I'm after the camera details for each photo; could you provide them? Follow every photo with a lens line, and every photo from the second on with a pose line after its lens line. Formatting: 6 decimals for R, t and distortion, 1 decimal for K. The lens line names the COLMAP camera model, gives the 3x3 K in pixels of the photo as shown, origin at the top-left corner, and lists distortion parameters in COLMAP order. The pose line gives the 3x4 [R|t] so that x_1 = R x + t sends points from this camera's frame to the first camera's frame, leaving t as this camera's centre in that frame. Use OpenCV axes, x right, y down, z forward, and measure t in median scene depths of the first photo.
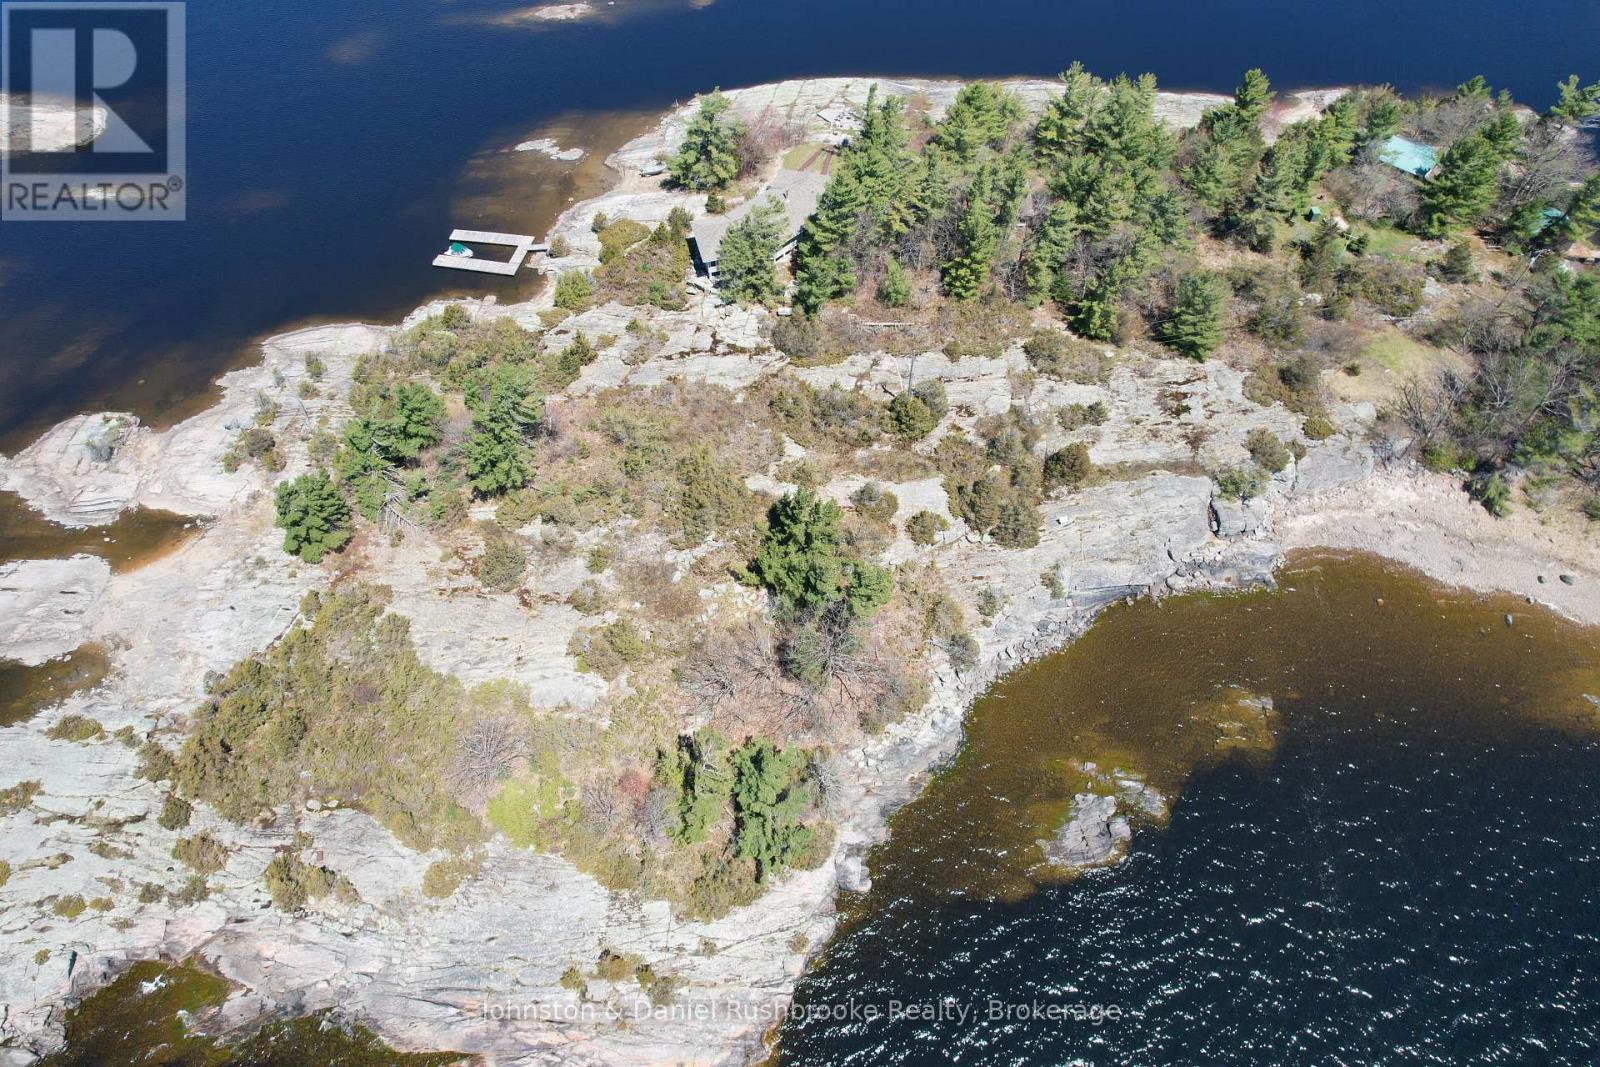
lens RADIAL K [[1001.8, 0, 810.4], [0, 1001.8, 526.9], [0, 0, 1]] dist [-0.067427, 0.058738]
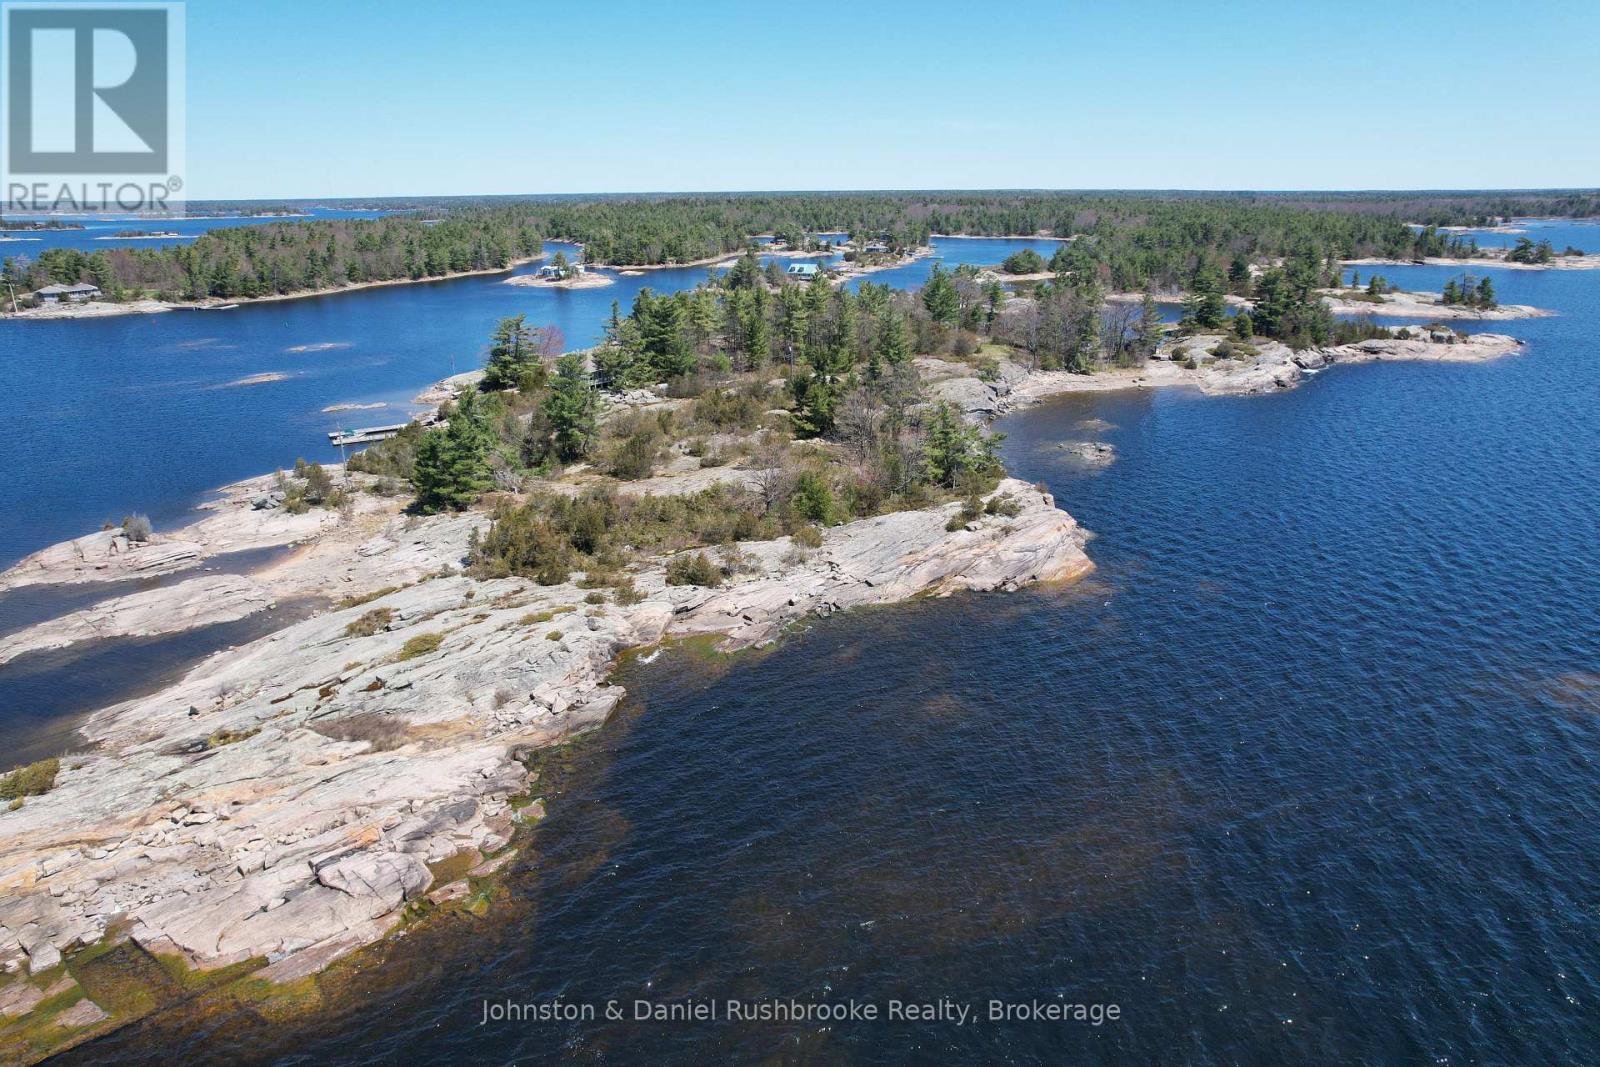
lens RADIAL K [[1001.8, 0, 810.4], [0, 1001.8, 526.9], [0, 0, 1]] dist [-0.067427, 0.058738]
pose [[0.763287, -0.208566, 0.611468, -0.842495], [0.521561, 0.757475, -0.392690, 0.625724], [-0.381270, 0.618654, 0.686951, 0.148954]]
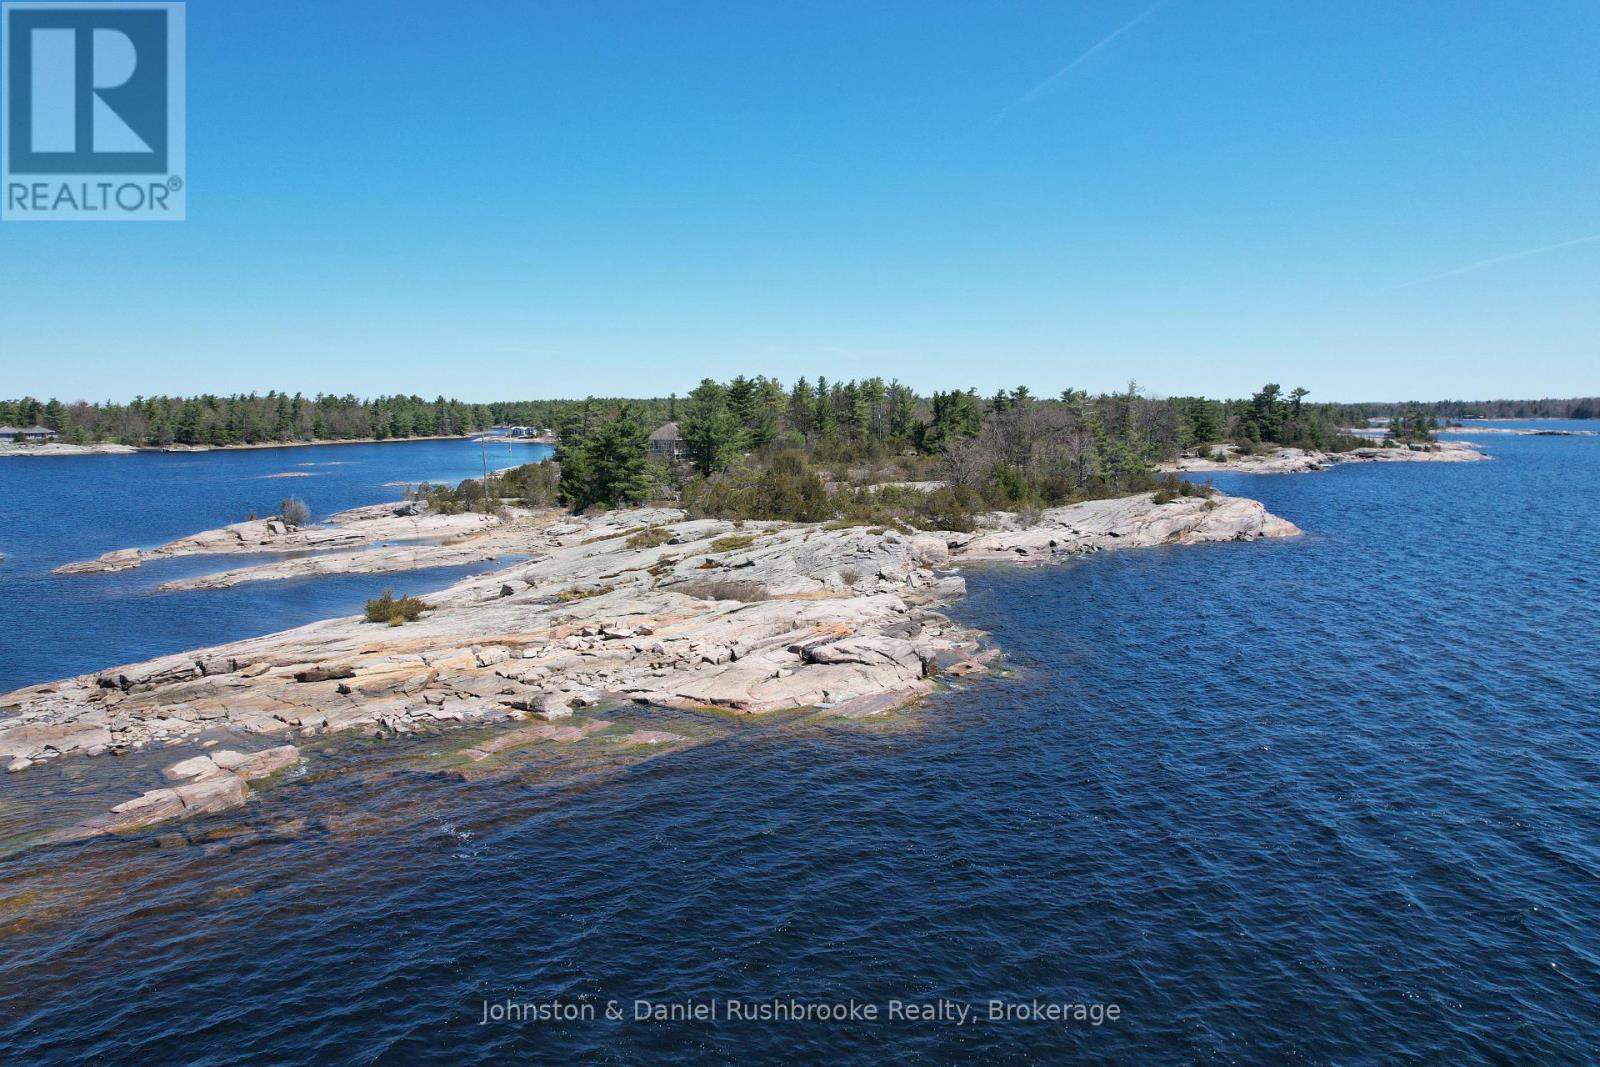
lens RADIAL K [[1001.8, 0, 810.4], [0, 1001.8, 526.9], [0, 0, 1]] dist [-0.067427, 0.058738]
pose [[0.696437, -0.084748, 0.712596, -1.074166], [0.577520, 0.655617, -0.486453, 0.606933], [-0.425964, 0.750323, 0.505539, 0.441829]]
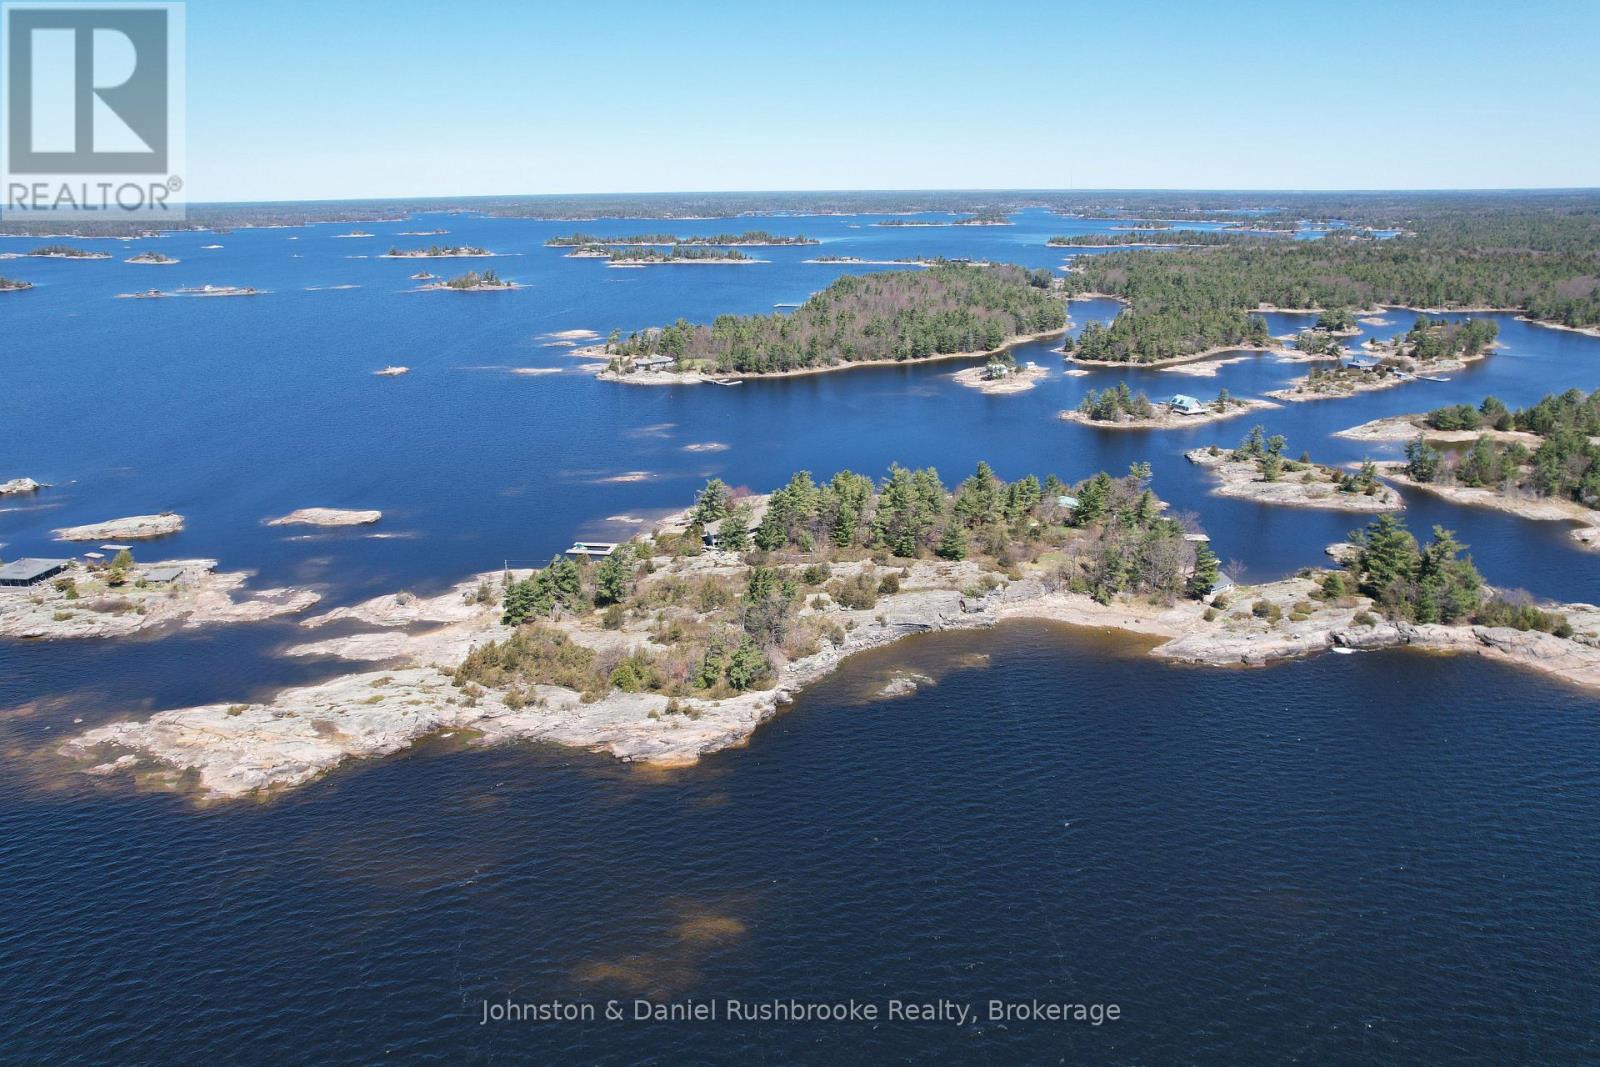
lens RADIAL K [[1001.8, 0, 810.4], [0, 1001.8, 526.9], [0, 0, 1]] dist [-0.067427, 0.058738]
pose [[0.999180, -0.014722, 0.037716, 0.019164], [0.033796, 0.816240, -0.576724, 1.014179], [-0.022295, 0.577525, 0.816068, -0.744994]]
